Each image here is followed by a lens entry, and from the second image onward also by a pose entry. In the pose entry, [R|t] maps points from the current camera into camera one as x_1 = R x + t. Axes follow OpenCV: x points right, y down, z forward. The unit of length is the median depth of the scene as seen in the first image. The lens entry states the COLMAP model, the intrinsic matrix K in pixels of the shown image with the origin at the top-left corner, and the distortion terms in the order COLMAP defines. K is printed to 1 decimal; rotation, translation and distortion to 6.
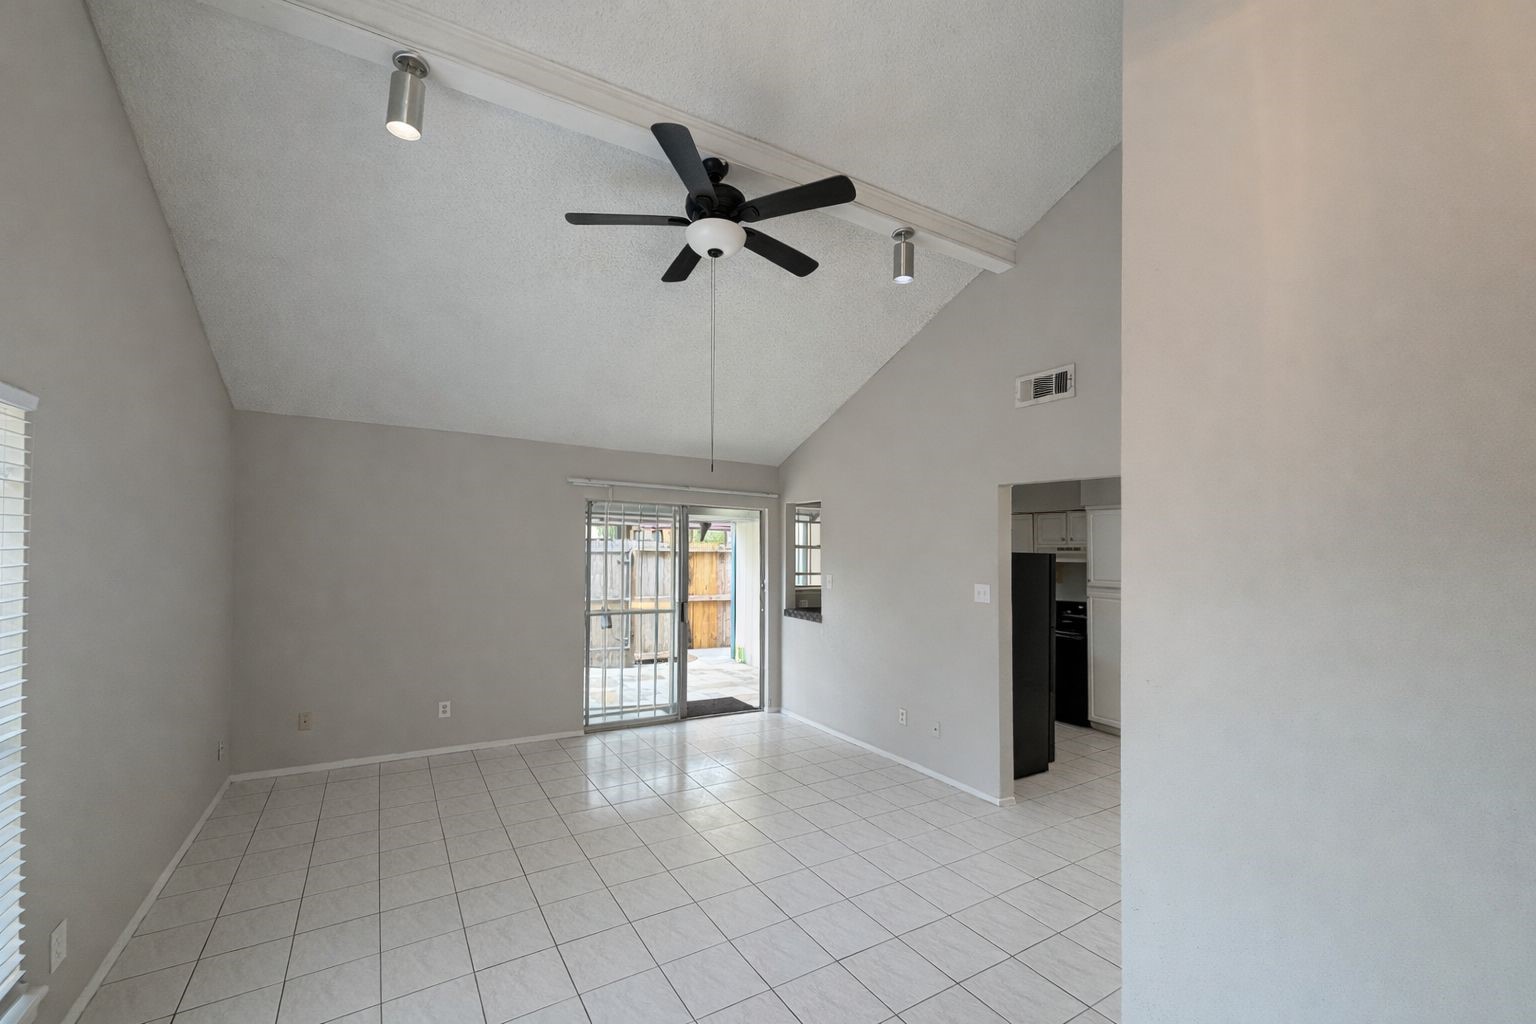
lens RADIAL K [[636.6, 0, 768.0], [0, 636.6, 542.6], [0, 0, 1]] dist [0.000501, 0.000081]
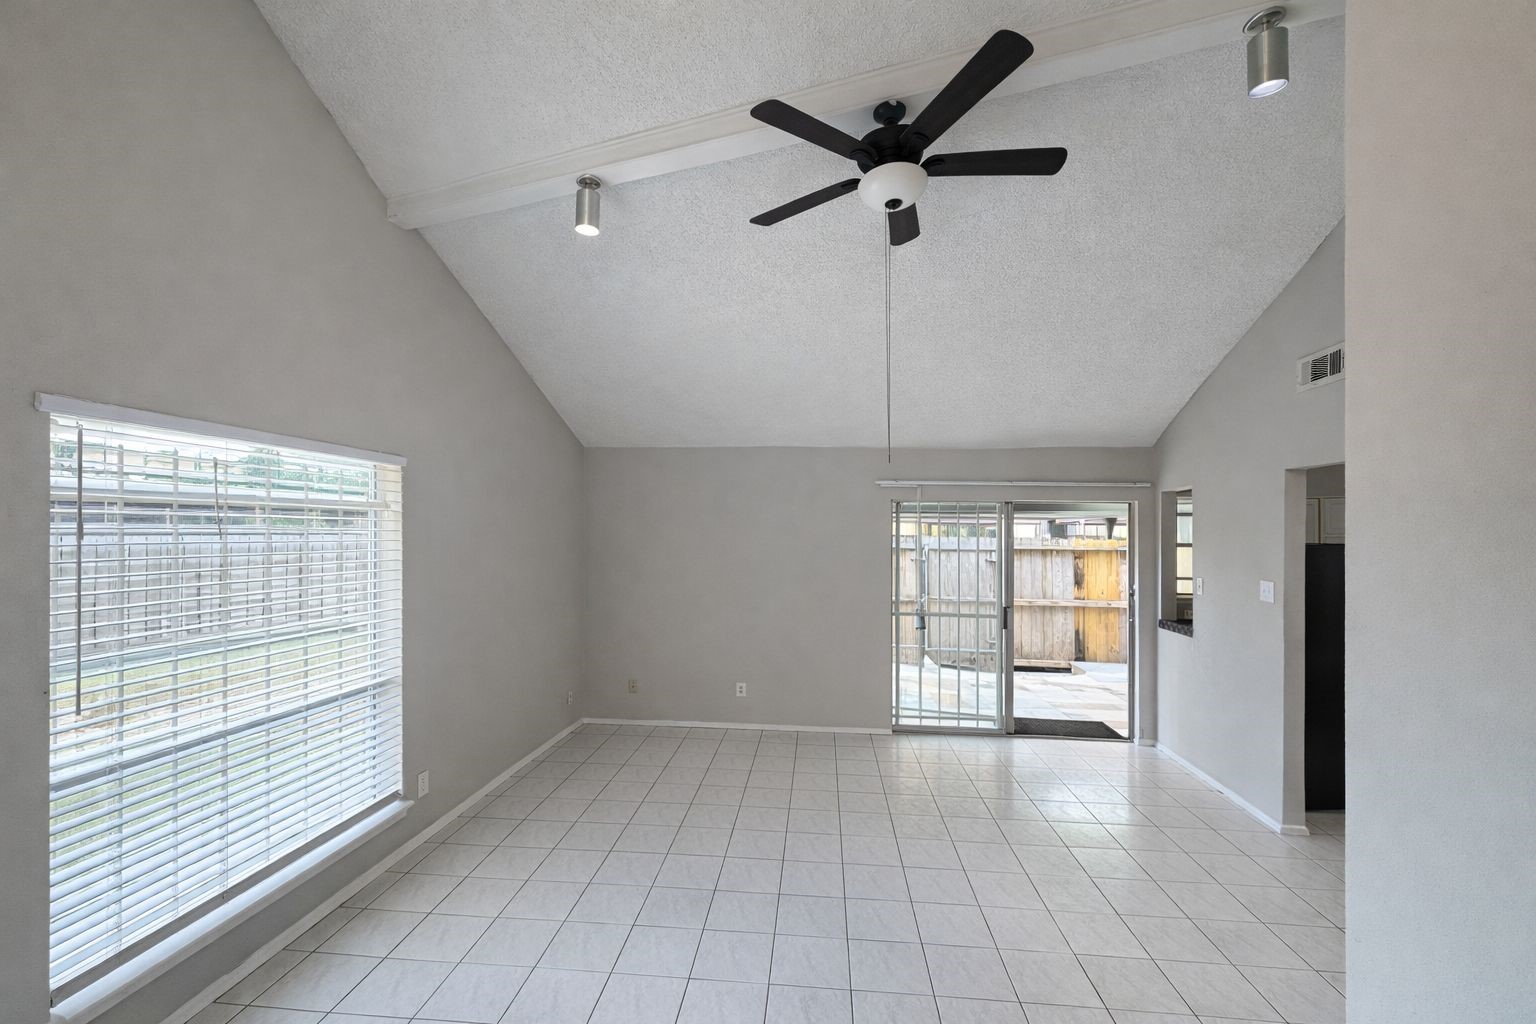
lens RADIAL K [[624.0, 0, 771.8], [0, 624.0, 533.6], [0, 0, 1]] dist [-0.000880, -0.000080]
pose [[0.809889, -0.022366, -0.586157, 0.122365], [0.012140, 0.999698, -0.021372, 0.003886], [0.586458, 0.010193, 0.809916, 0.074586]]
